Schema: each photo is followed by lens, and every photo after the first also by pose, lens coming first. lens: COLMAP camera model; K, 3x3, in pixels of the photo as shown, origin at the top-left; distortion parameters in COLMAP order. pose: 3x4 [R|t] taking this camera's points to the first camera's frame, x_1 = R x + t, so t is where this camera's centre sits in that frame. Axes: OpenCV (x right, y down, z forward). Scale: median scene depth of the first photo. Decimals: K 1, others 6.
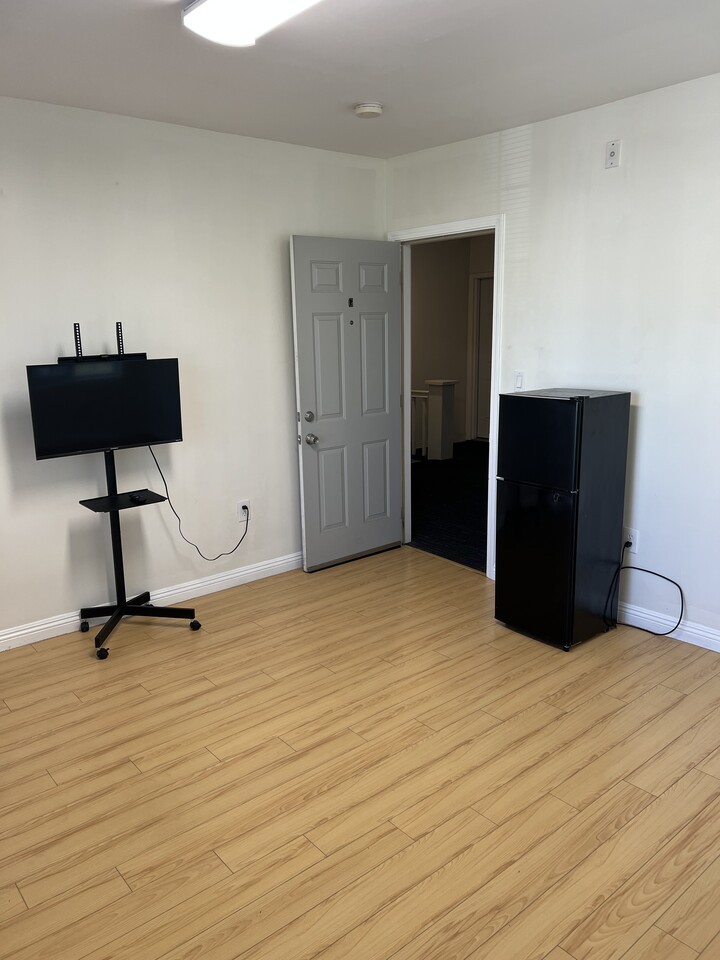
lens RADIAL K [[722.8, 0, 360.0], [0, 722.8, 480.0], [0, 0, 1]] dist [0.041264, -0.010359]
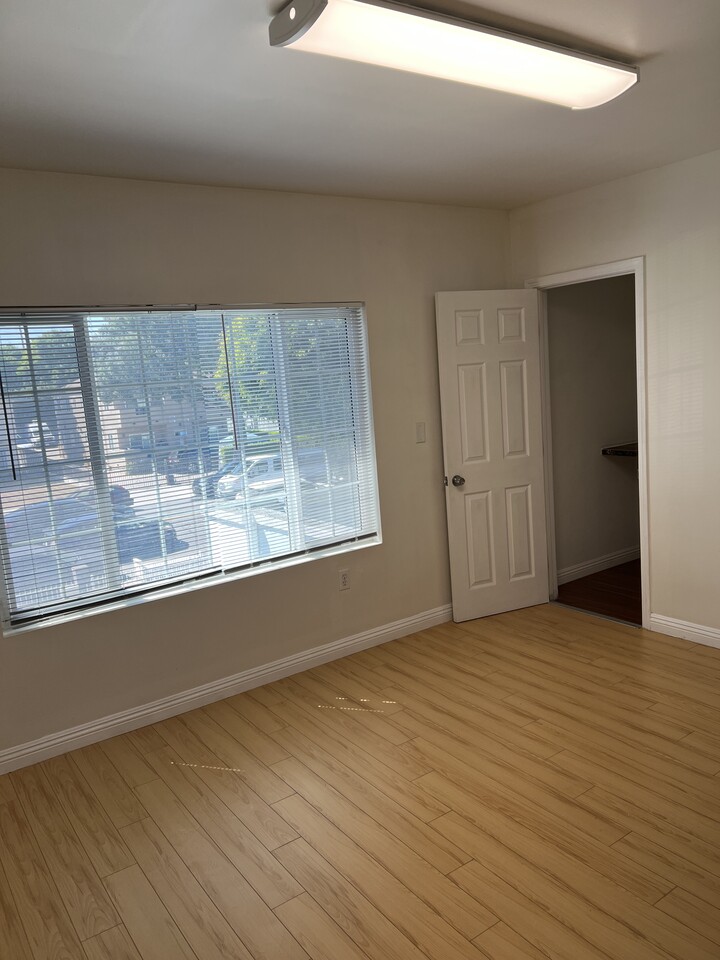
lens RADIAL K [[722.8, 0, 360.0], [0, 722.8, 480.0], [0, 0, 1]] dist [0.041264, -0.010359]
pose [[-0.082643, 0.162297, -0.983275, 0.803120], [-0.139576, 0.975041, 0.172669, -0.170679], [0.986757, 0.151511, -0.057927, 0.675404]]
